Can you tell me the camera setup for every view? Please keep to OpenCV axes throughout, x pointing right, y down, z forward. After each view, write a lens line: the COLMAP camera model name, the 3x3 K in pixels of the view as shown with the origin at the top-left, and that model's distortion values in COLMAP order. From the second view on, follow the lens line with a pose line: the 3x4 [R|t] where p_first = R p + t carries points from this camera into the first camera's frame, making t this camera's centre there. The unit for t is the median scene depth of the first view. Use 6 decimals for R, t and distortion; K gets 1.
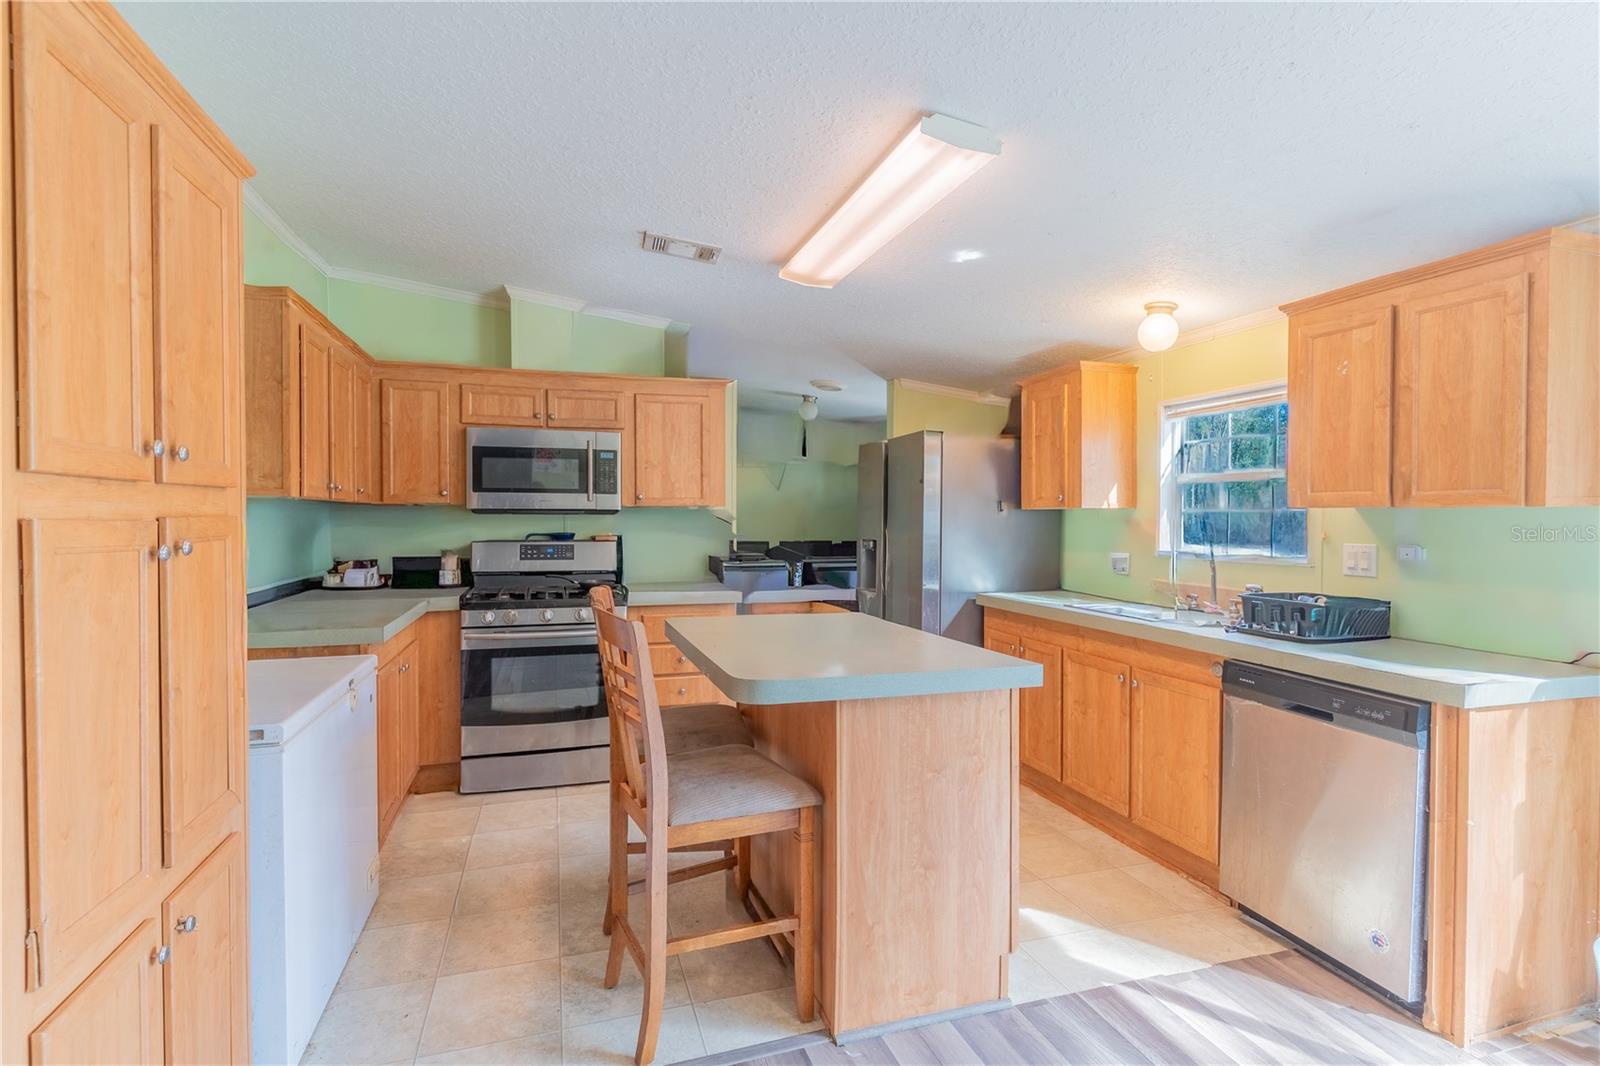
lens RADIAL K [[769.9, 0, 799.3], [0, 769.9, 532.9], [0, 0, 1]] dist [0.000078, 0.000505]
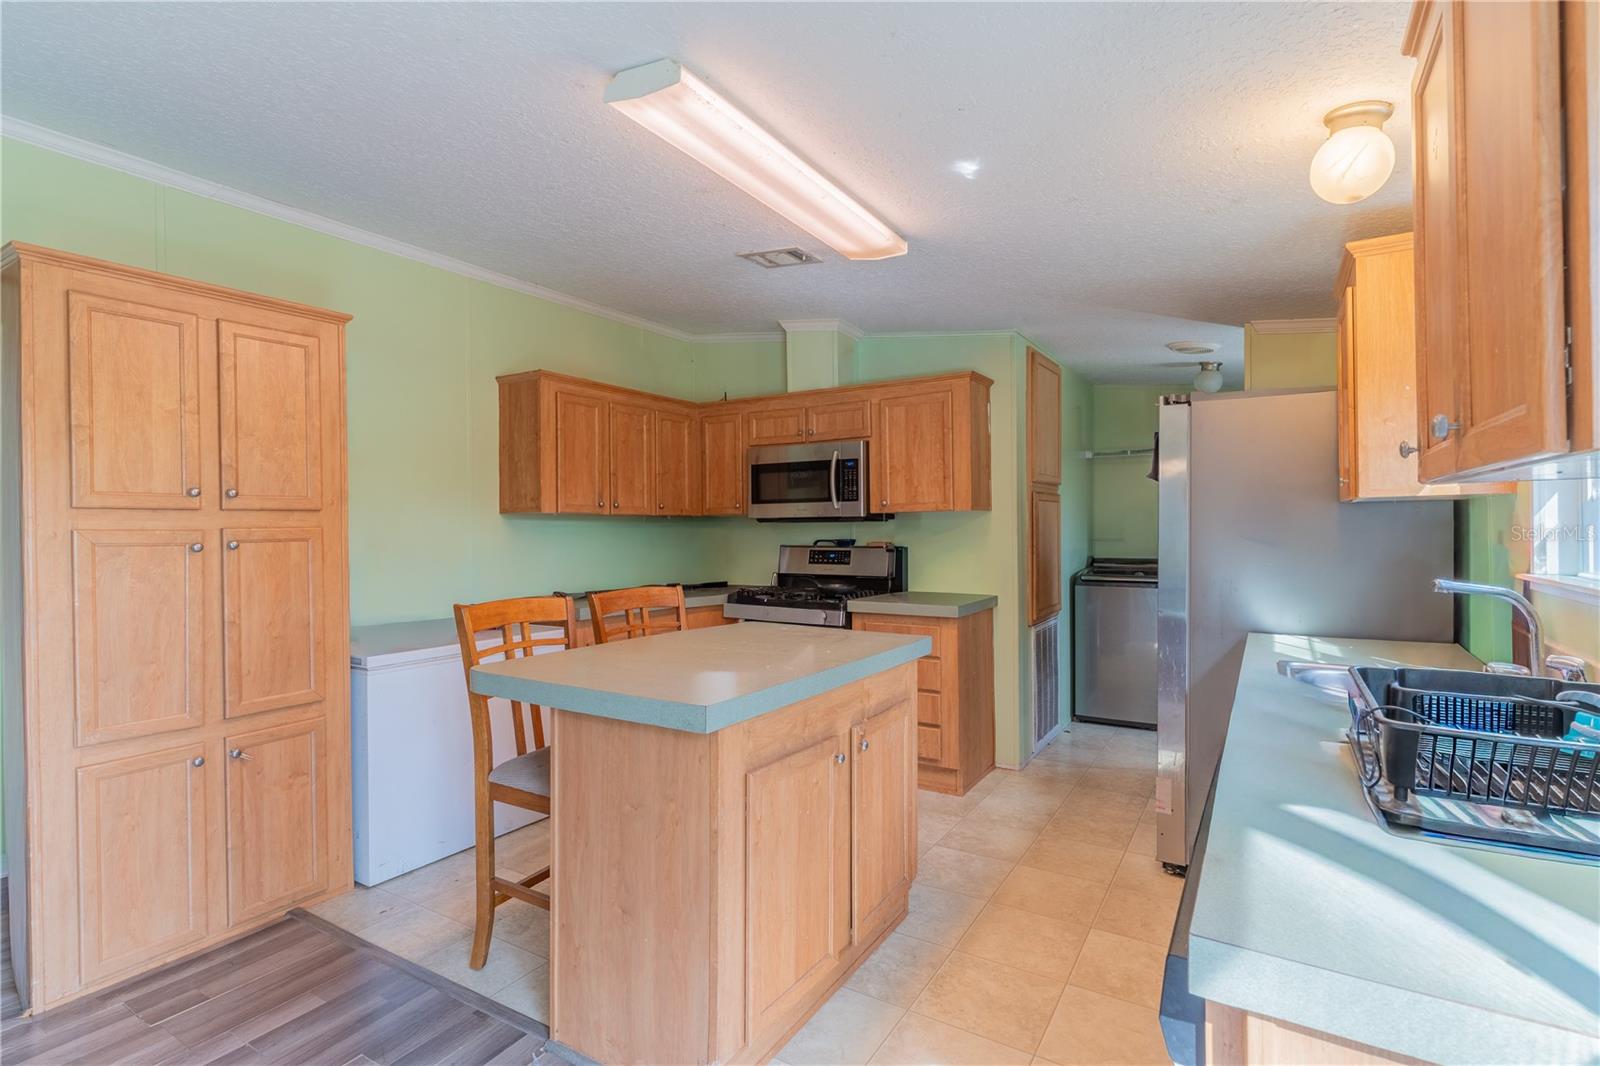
lens RADIAL K [[769.9, 0, 793.0], [0, 769.9, 530.0], [0, 0, 1]] dist [0.000078, 0.000505]
pose [[0.635770, -0.006490, -0.771852, 0.501938], [-0.005318, 0.999904, -0.012788, 0.001067], [0.771861, 0.012235, 0.635674, 0.293854]]
